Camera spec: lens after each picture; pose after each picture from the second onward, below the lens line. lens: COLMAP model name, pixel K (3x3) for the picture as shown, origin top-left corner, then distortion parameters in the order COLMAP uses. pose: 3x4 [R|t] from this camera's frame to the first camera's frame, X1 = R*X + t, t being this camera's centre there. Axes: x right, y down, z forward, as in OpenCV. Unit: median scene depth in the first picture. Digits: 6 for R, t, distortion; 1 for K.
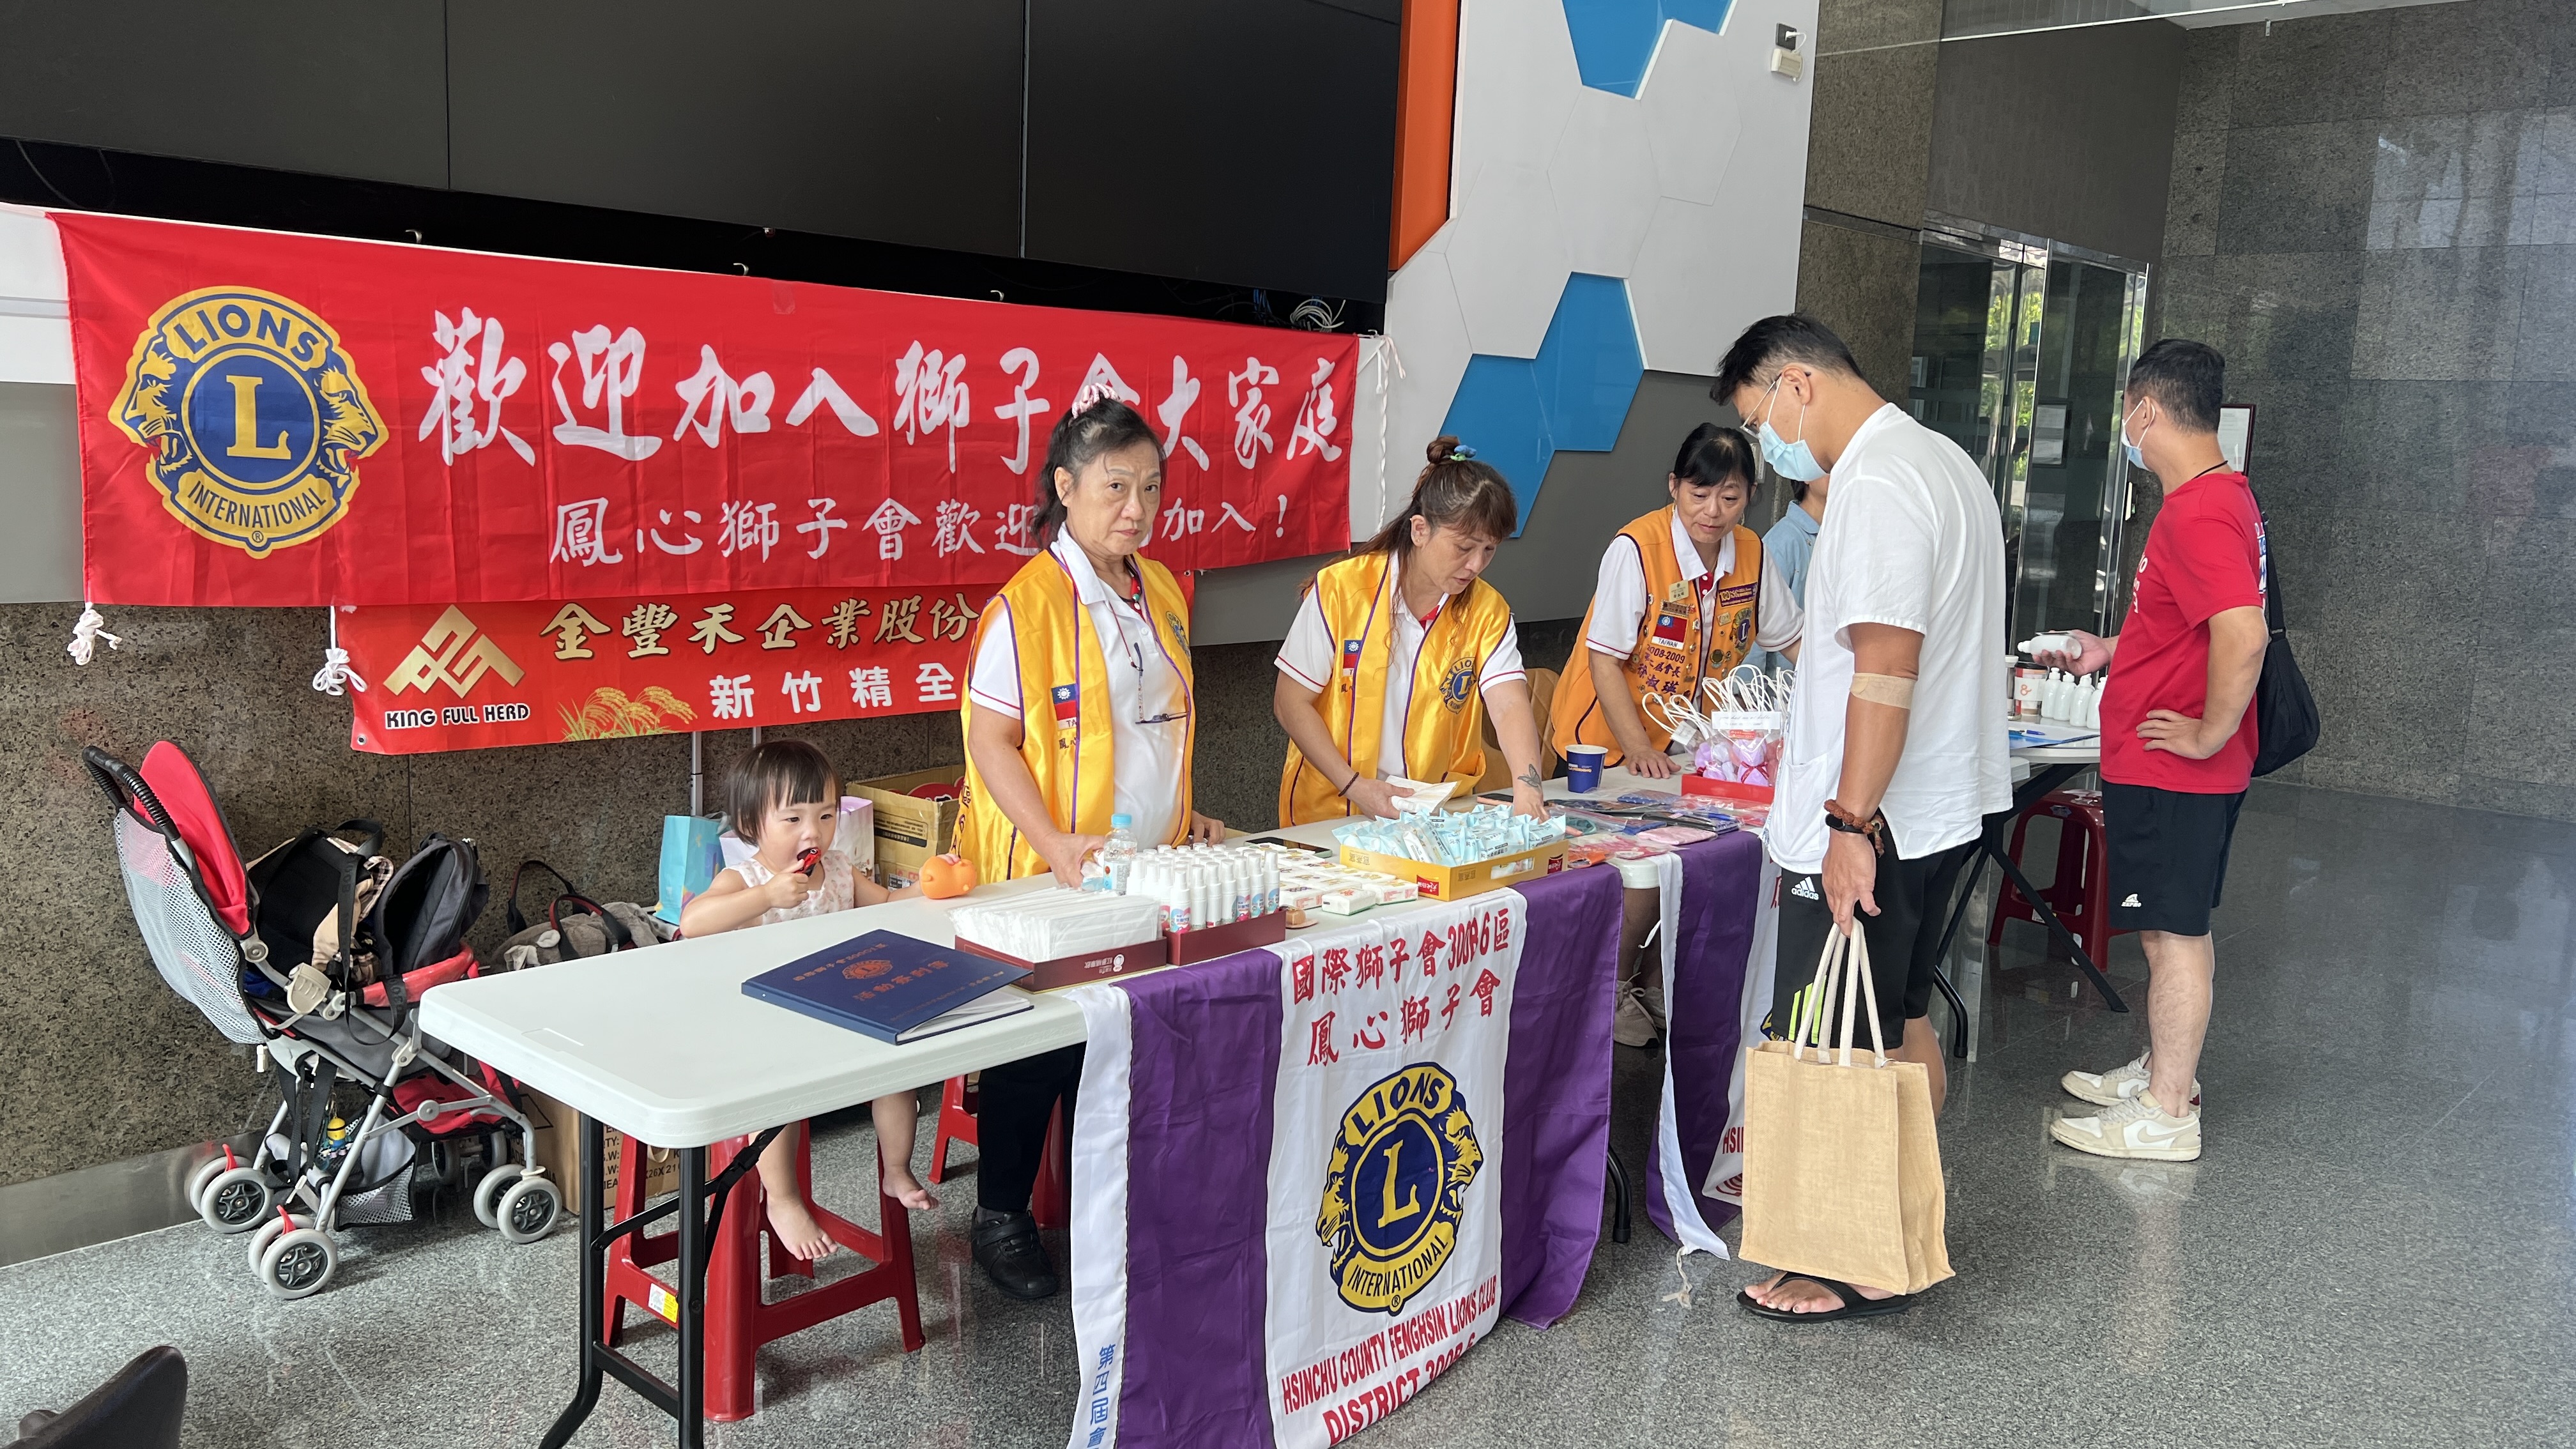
lens RADIAL K [[1938.9, 0, 1298.3], [0, 1938.9, 715.4], [0, 0, 1]] dist [0.073764, -0.101613]
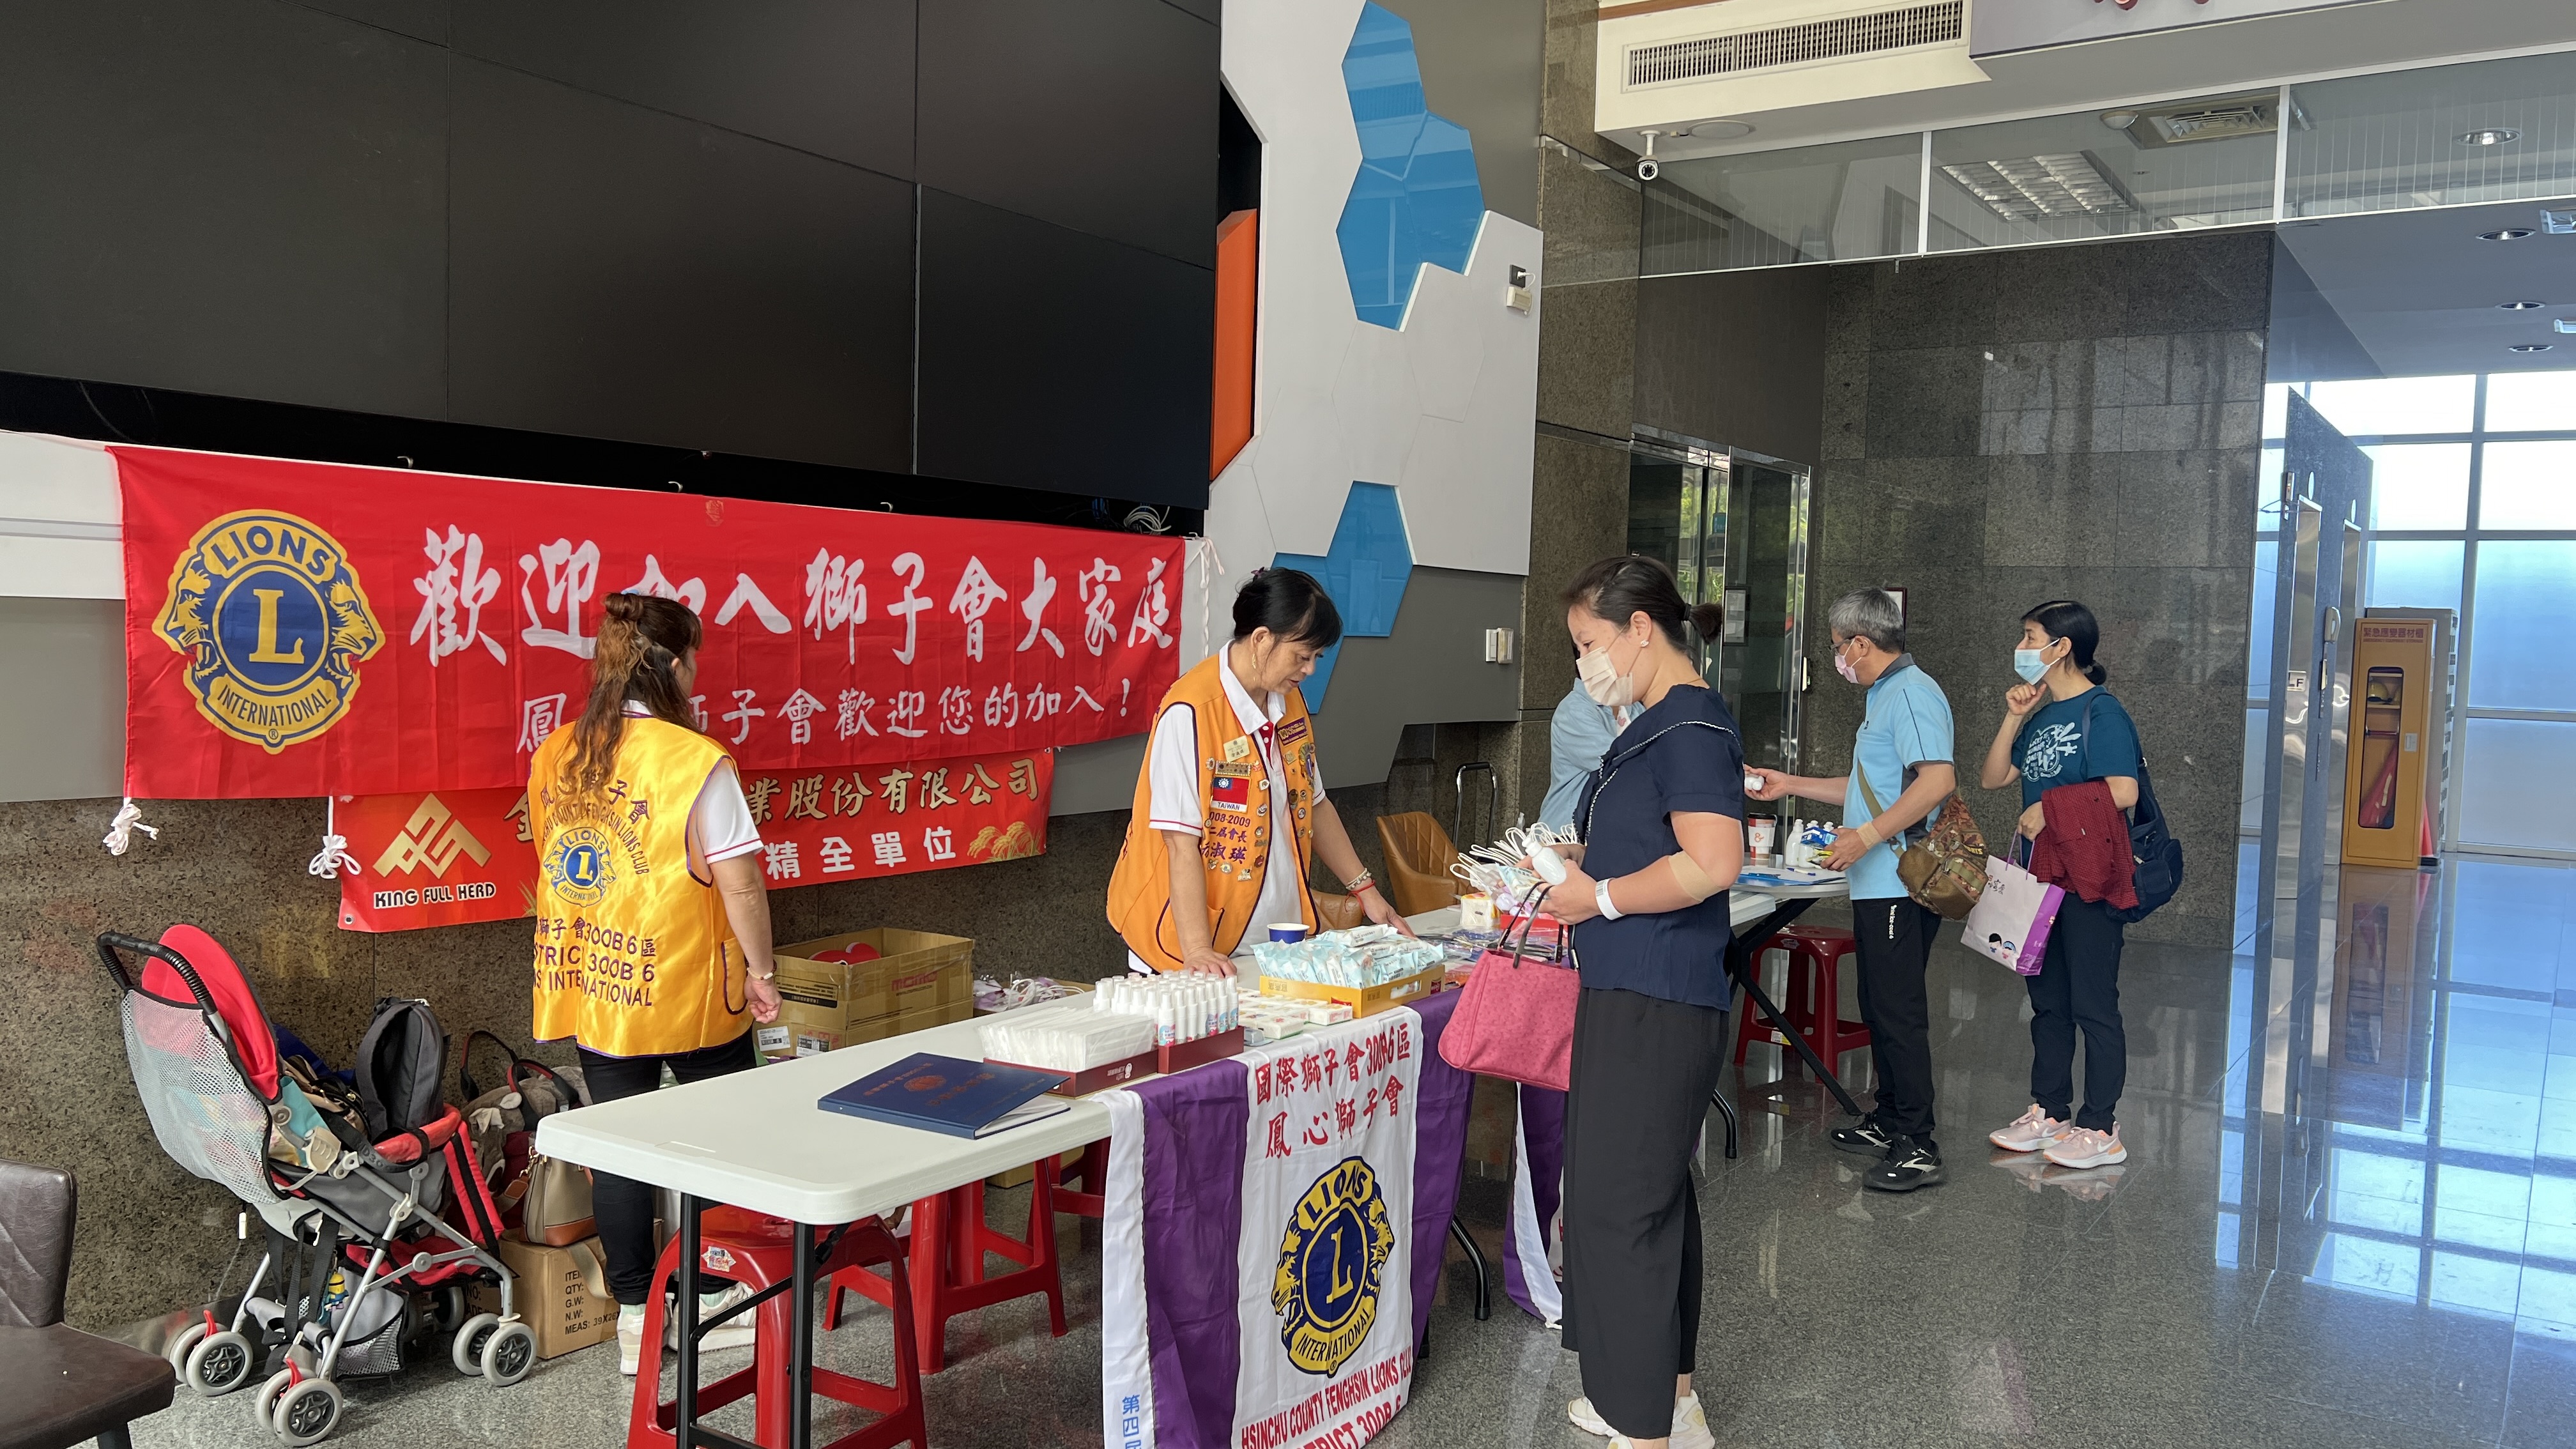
lens RADIAL K [[1958.1, 0, 1286.0], [0, 1958.1, 716.4], [0, 0, 1]] dist [0.087047, -0.148037]
pose [[0.986969, -0.019766, 0.159689, -0.133002], [0.034469, 0.995360, -0.089834, 0.016010], [-0.157173, 0.094168, 0.983071, -0.158194]]
